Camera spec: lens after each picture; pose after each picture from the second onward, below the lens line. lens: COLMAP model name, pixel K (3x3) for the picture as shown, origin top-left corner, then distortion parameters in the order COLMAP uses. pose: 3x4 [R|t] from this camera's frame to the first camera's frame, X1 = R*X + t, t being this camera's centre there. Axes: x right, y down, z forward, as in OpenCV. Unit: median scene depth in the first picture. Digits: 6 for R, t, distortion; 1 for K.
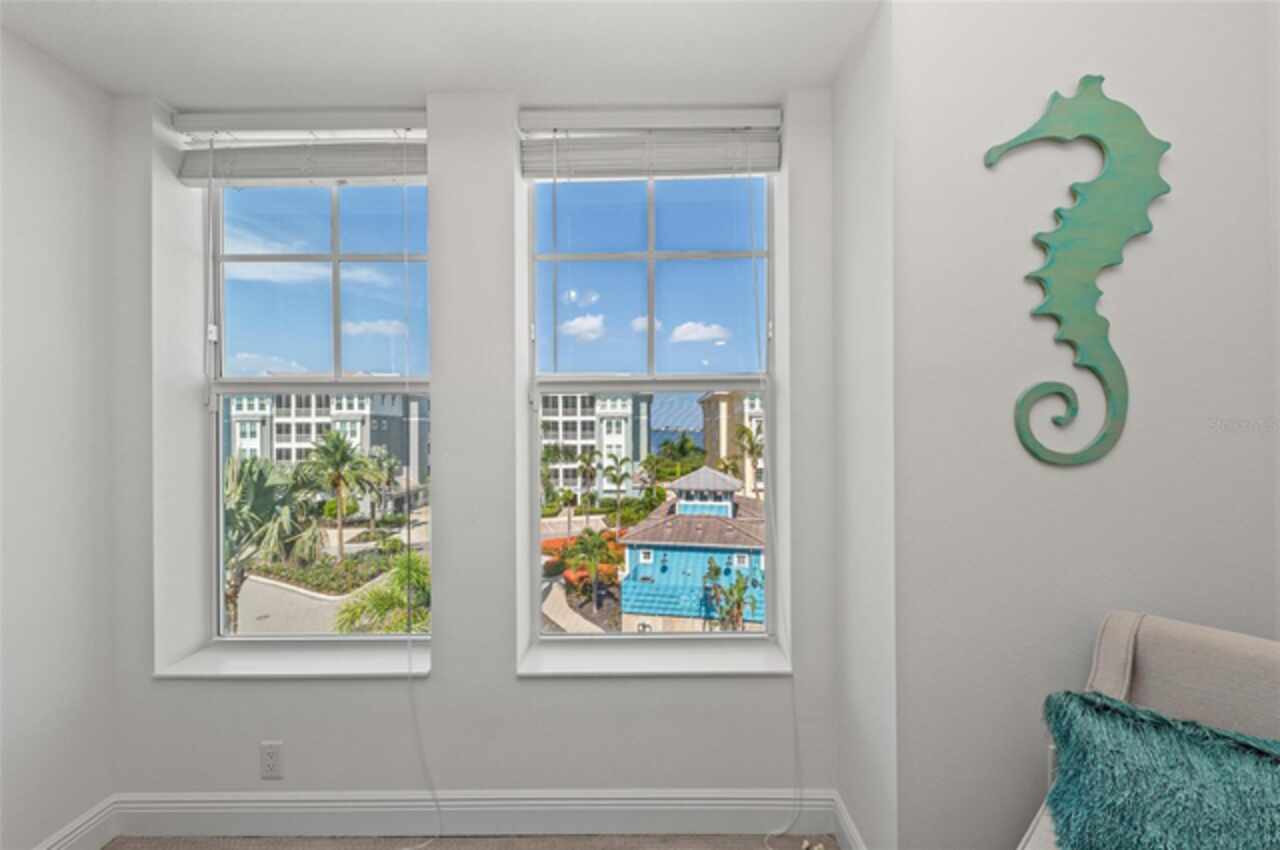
lens RADIAL K [[495.7, 0, 644.3], [0, 495.7, 426.4], [0, 0, 1]] dist [0.009548, -0.000313]
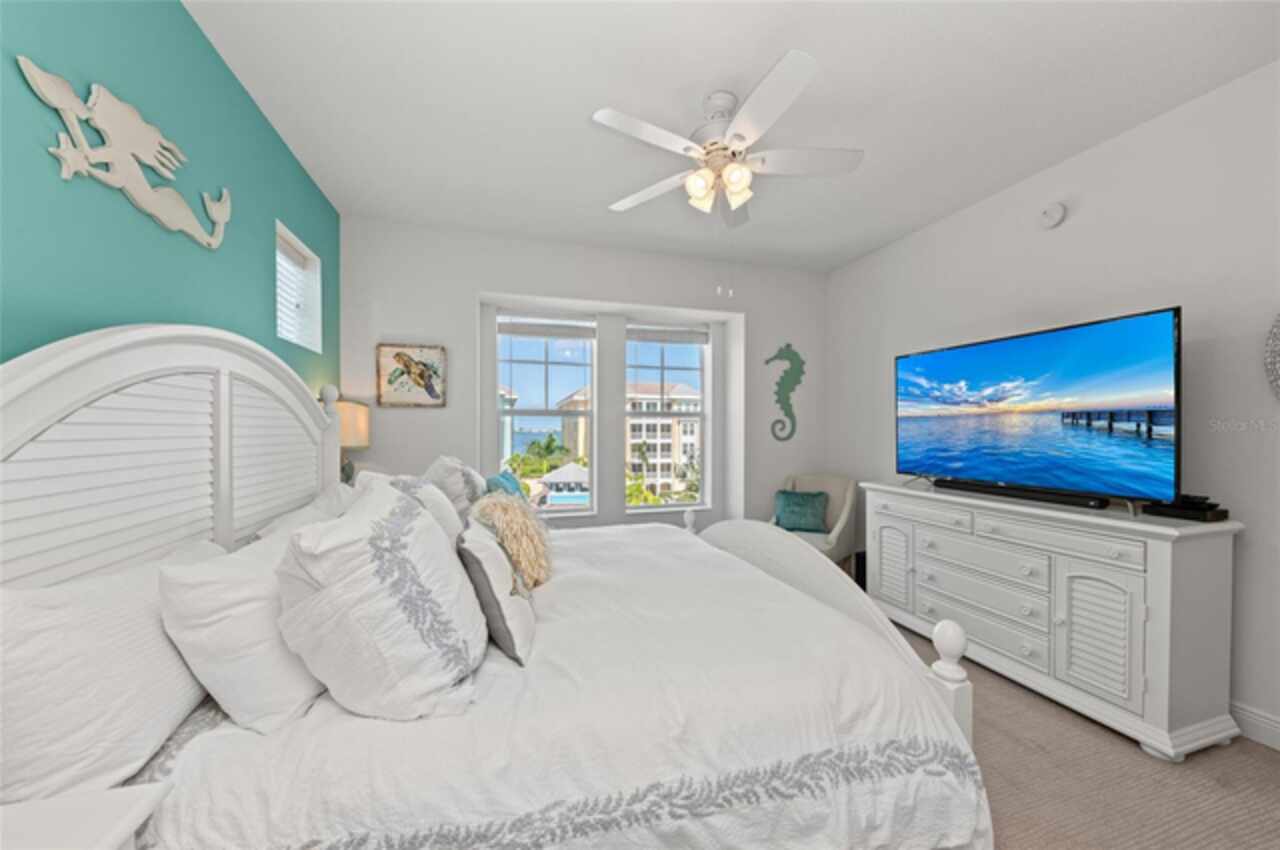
lens RADIAL K [[485.2, 0, 642.7], [0, 485.2, 441.7], [0, 0, 1]] dist [-0.000814, -0.000158]
pose [[0.947899, -0.001304, 0.318570, -0.085460], [-0.007633, 0.999612, 0.026802, -0.000312], [-0.318481, -0.027837, 0.947520, -0.136975]]
